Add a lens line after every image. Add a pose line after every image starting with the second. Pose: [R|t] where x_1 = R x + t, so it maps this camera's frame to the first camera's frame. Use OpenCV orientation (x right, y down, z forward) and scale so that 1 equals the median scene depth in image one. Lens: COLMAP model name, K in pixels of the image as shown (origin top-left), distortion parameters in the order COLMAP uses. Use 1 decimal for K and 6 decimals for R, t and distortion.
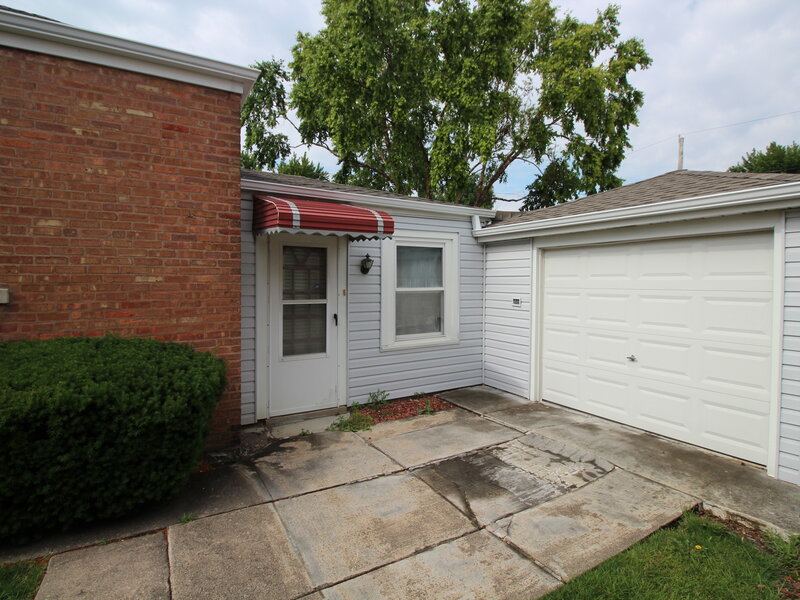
lens RADIAL K [[415.8, 0, 401.2], [0, 415.8, 288.8], [0, 0, 1]] dist [0.003851, -0.015478]
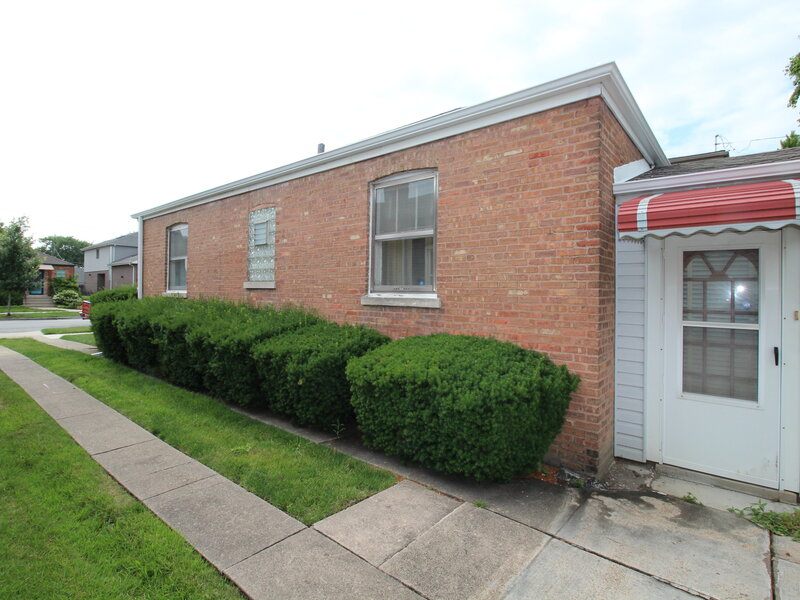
lens RADIAL K [[415.8, 0, 401.2], [0, 415.8, 288.8], [0, 0, 1]] dist [0.003851, -0.015478]
pose [[0.329951, -0.005131, -0.943984, 0.366249], [-0.029807, 0.999430, -0.015851, -0.005651], [0.943528, 0.033368, 0.329609, 0.304260]]
